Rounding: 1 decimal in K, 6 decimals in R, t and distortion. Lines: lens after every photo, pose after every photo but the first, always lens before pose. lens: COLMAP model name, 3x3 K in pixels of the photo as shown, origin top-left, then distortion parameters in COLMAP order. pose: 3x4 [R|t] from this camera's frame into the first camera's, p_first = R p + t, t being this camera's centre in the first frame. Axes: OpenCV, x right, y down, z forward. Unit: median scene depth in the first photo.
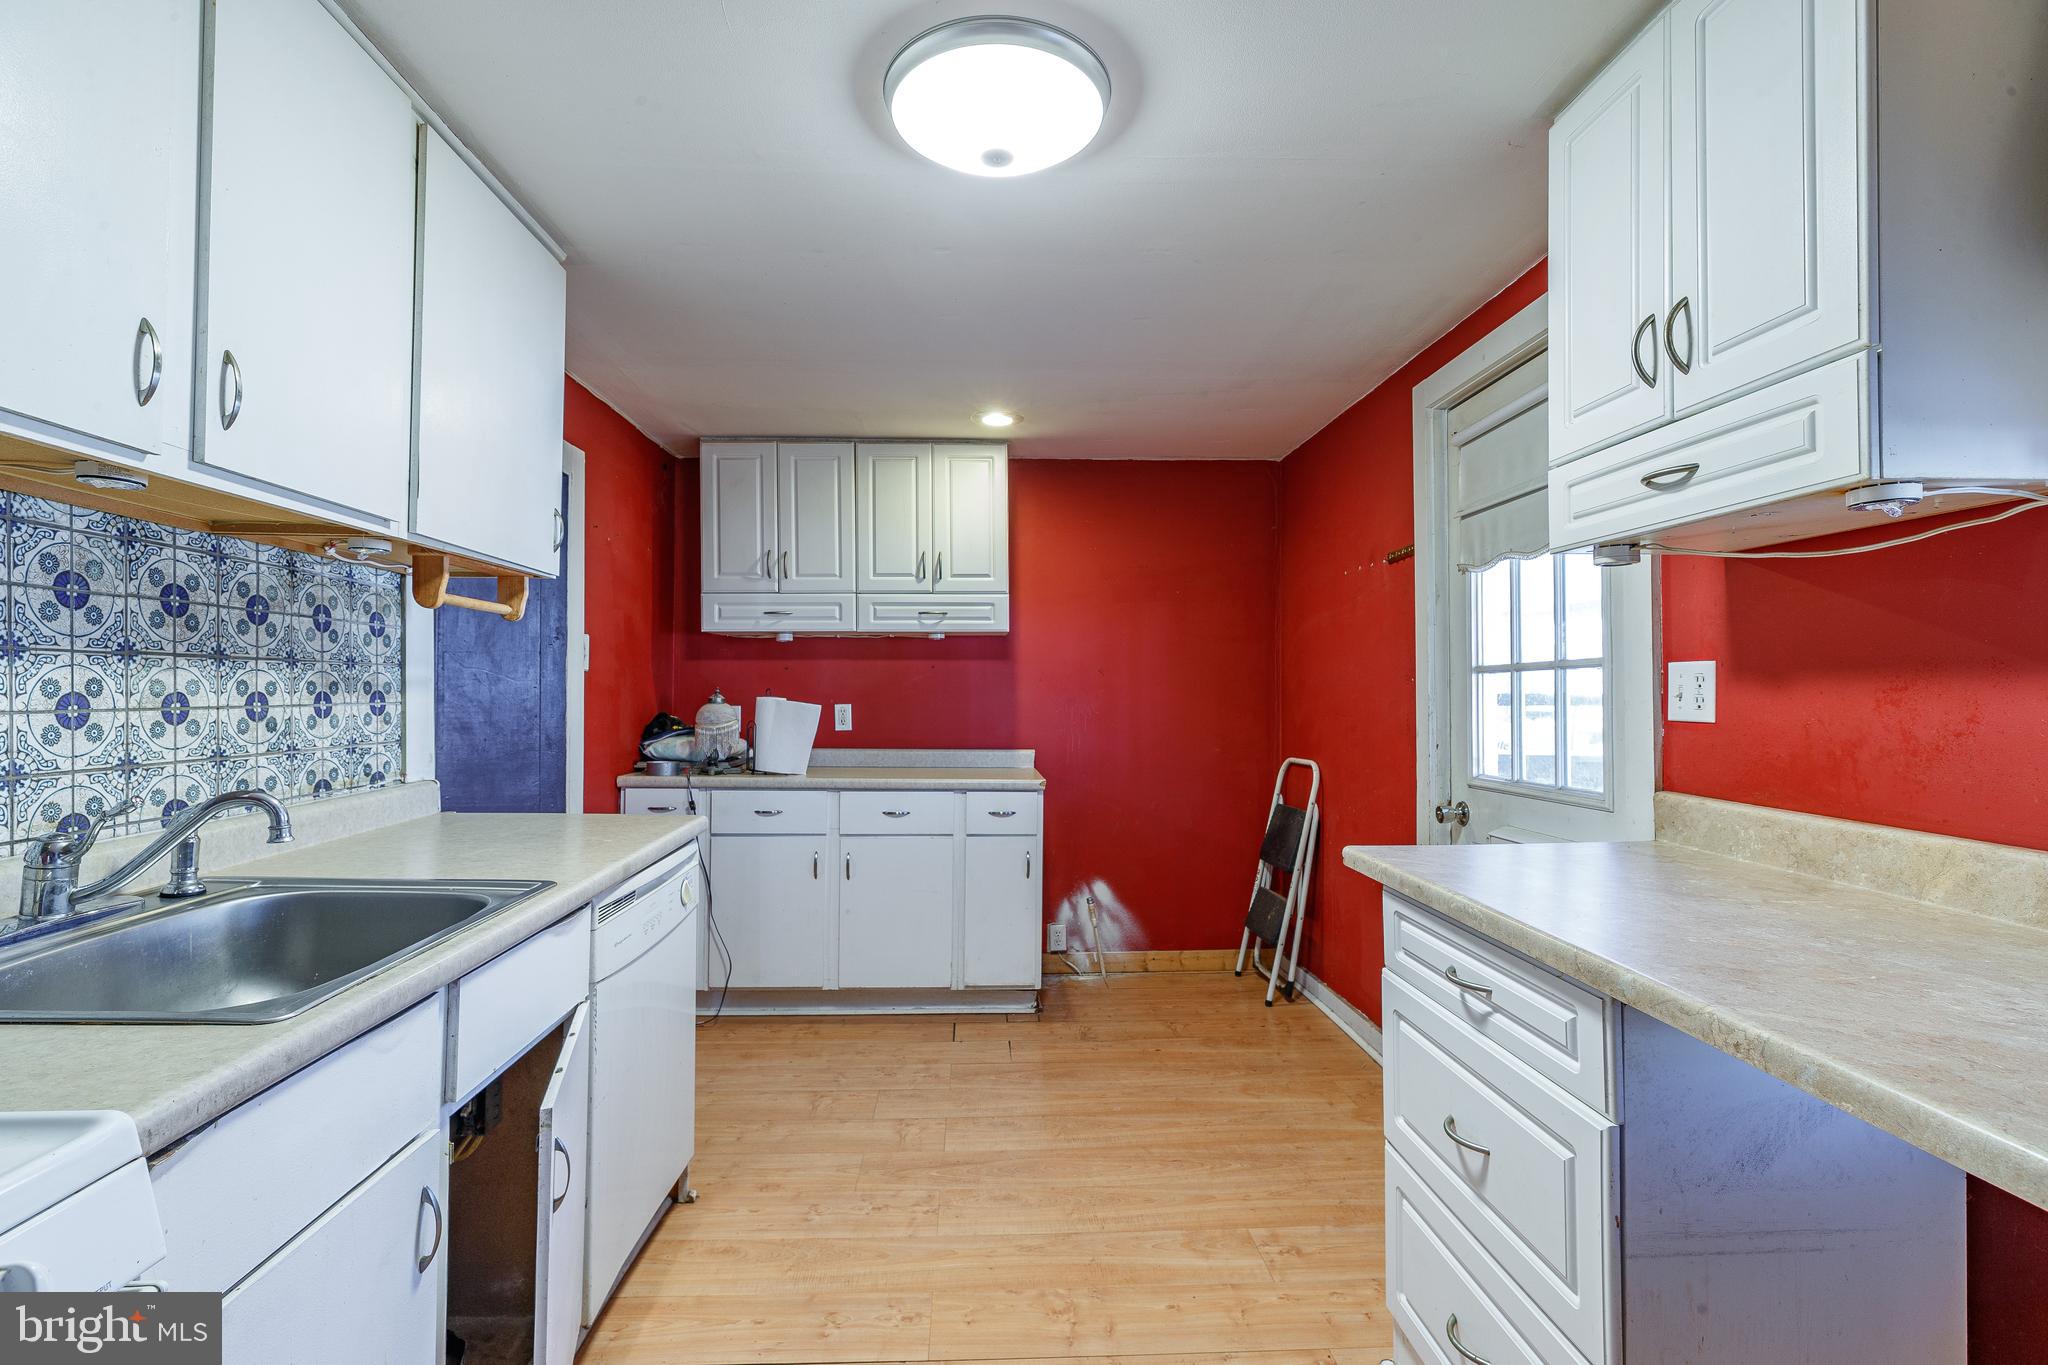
lens RADIAL K [[964.1, 0, 1013.0], [0, 964.1, 690.2], [0, 0, 1]] dist [0.005454, -0.000867]
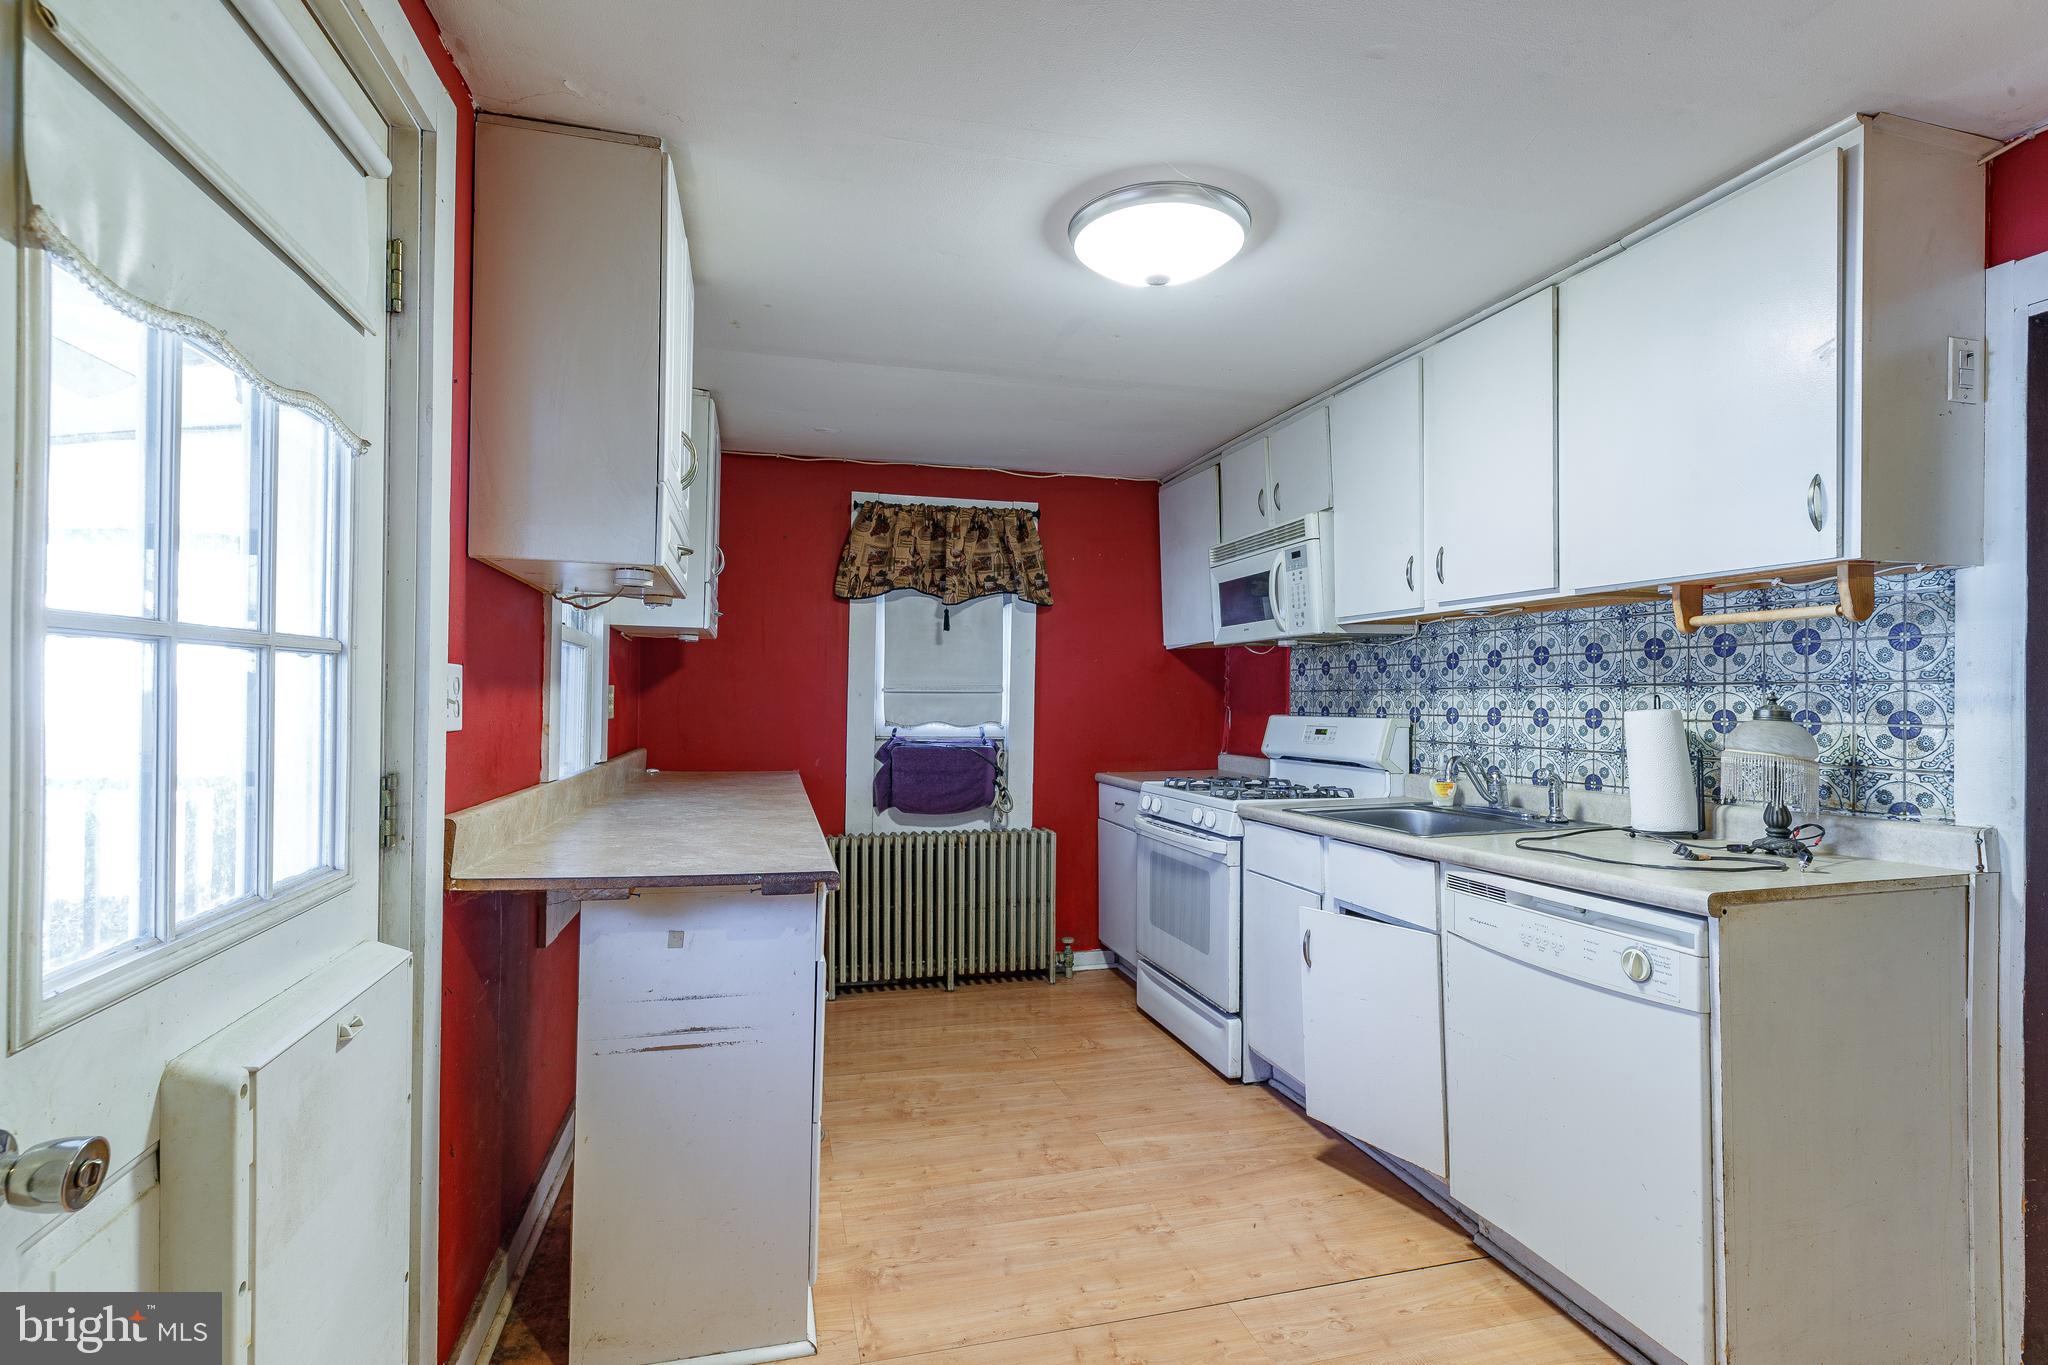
lens RADIAL K [[964.1, 0, 1013.0], [0, 964.1, 690.2], [0, 0, 1]] dist [0.005454, -0.000867]
pose [[-0.976632, -0.012418, -0.214560, 0.443244], [-0.010159, 0.999881, -0.011626, 0.000182], [0.214679, -0.009174, -0.976642, 2.251084]]
